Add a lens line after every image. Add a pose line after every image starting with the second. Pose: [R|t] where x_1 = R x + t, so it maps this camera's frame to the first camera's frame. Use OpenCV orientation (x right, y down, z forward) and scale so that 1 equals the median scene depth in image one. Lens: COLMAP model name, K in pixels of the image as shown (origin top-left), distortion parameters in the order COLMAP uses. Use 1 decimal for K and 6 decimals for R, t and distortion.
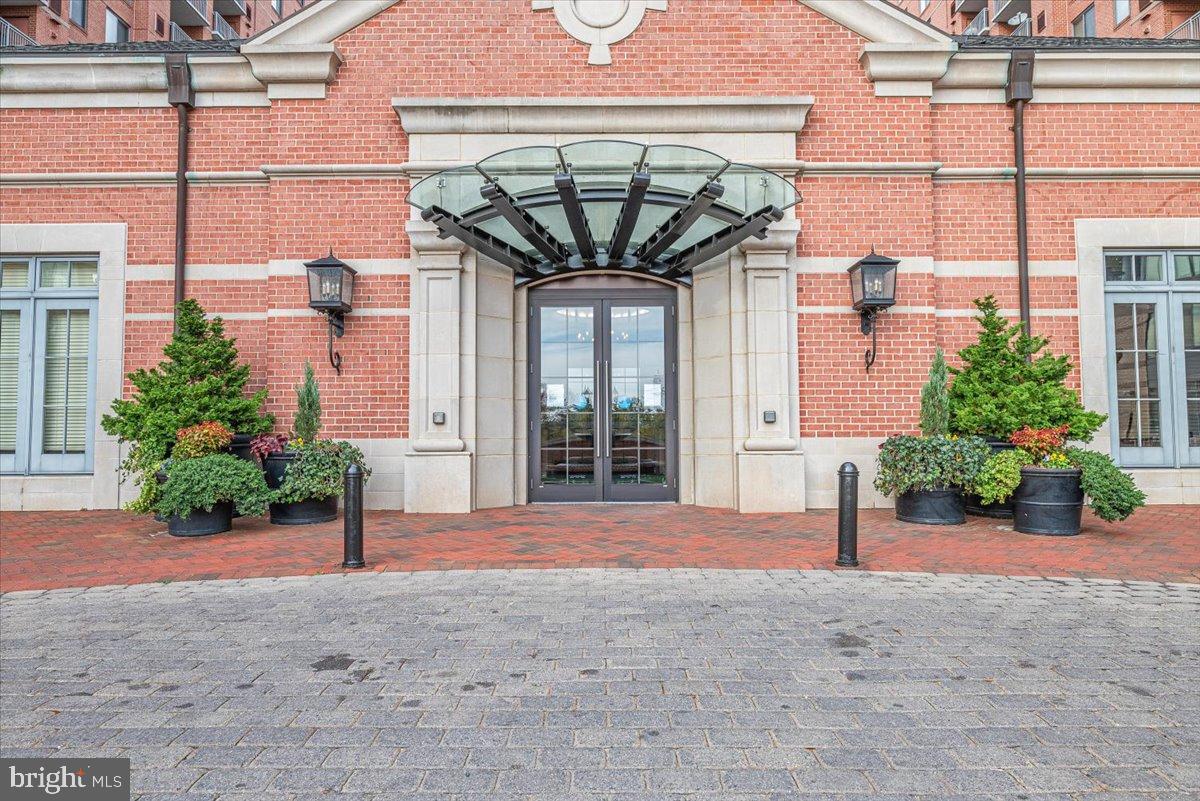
lens RADIAL K [[751.1, 0, 600.0], [0, 751.1, 400.5], [0, 0, 1]] dist [-0.000137, -0.000113]
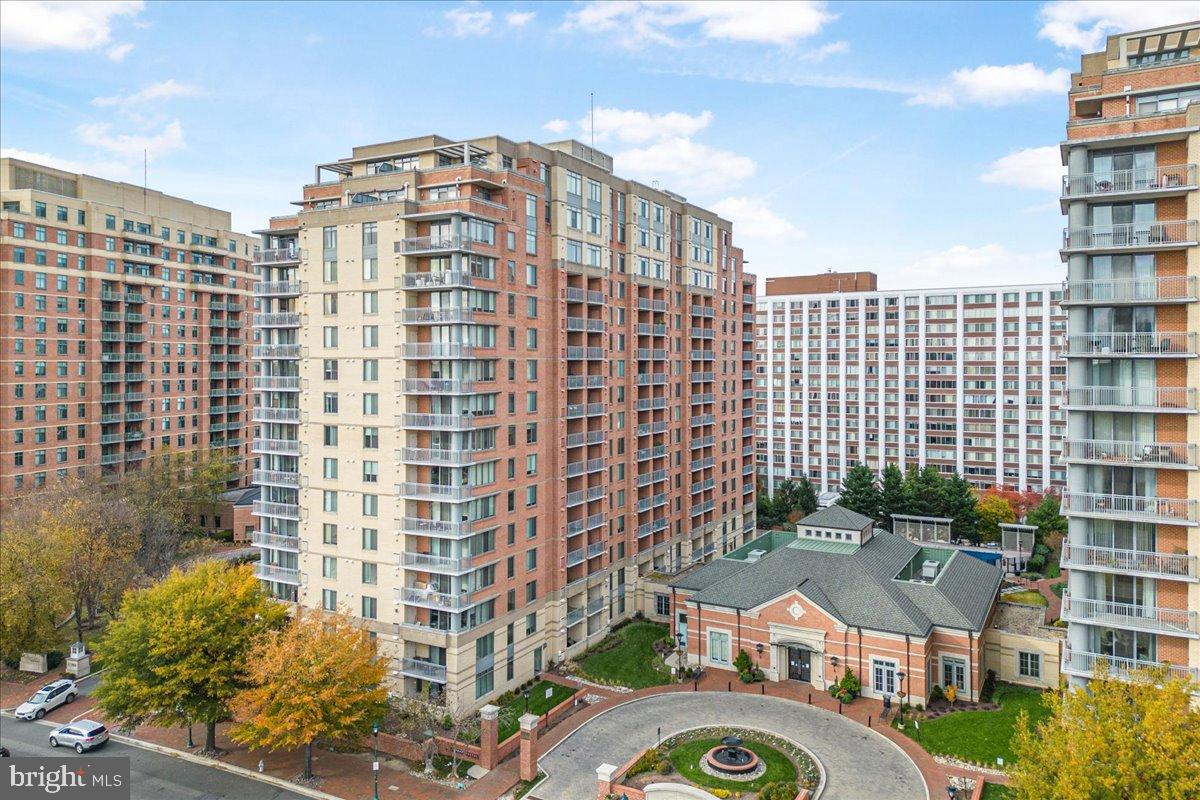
lens RADIAL K [[843.9, 0, 583.3], [0, 843.9, 360.4], [0, 0, 1]] dist [0.048831, -0.007632]
pose [[0.869536, 0.005874, -0.493835, 2.205450], [0.020917, 0.998594, 0.048709, -3.342663], [0.493427, -0.052684, 0.868190, -6.830224]]
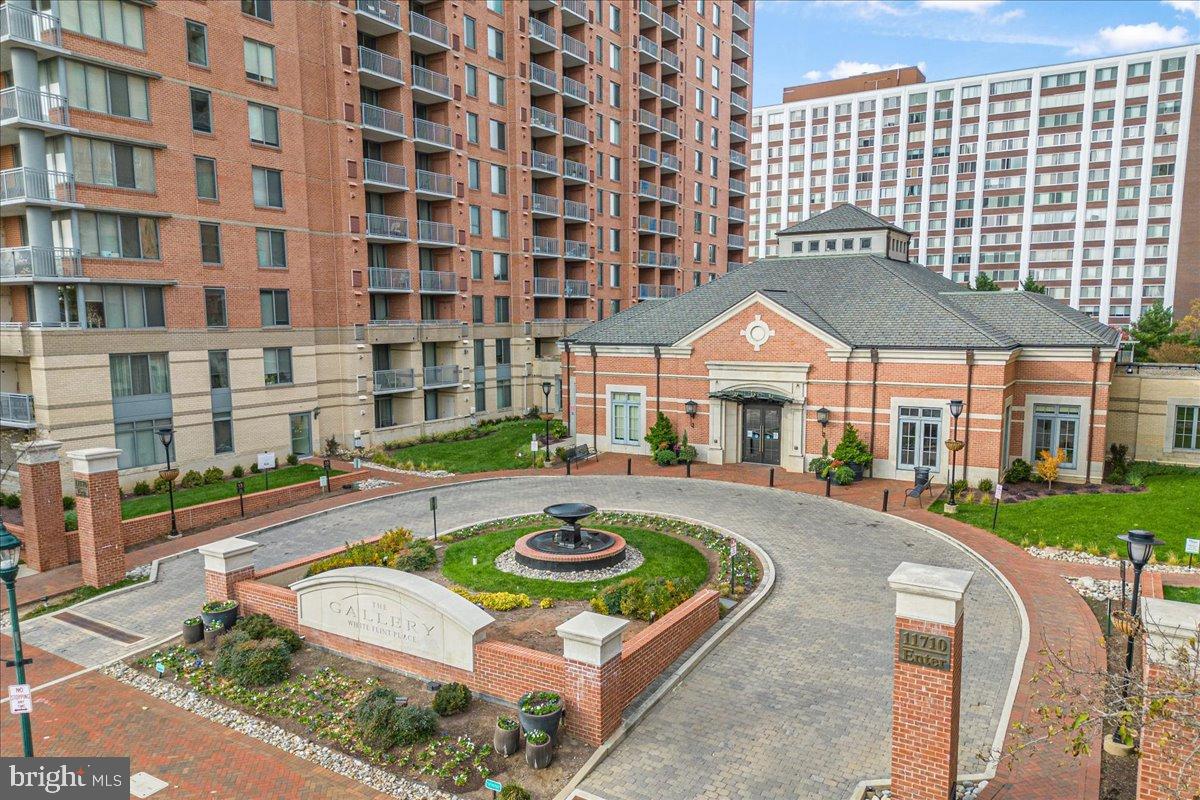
lens RADIAL K [[813.6, 0, 600.7], [0, 813.6, 415.8], [0, 0, 1]] dist [0.058073, -0.046272]
pose [[0.854876, 0.065982, -0.514620, 1.472426], [0.022426, 0.986254, 0.163706, -0.824153], [0.518348, -0.151489, 0.841645, -2.928351]]
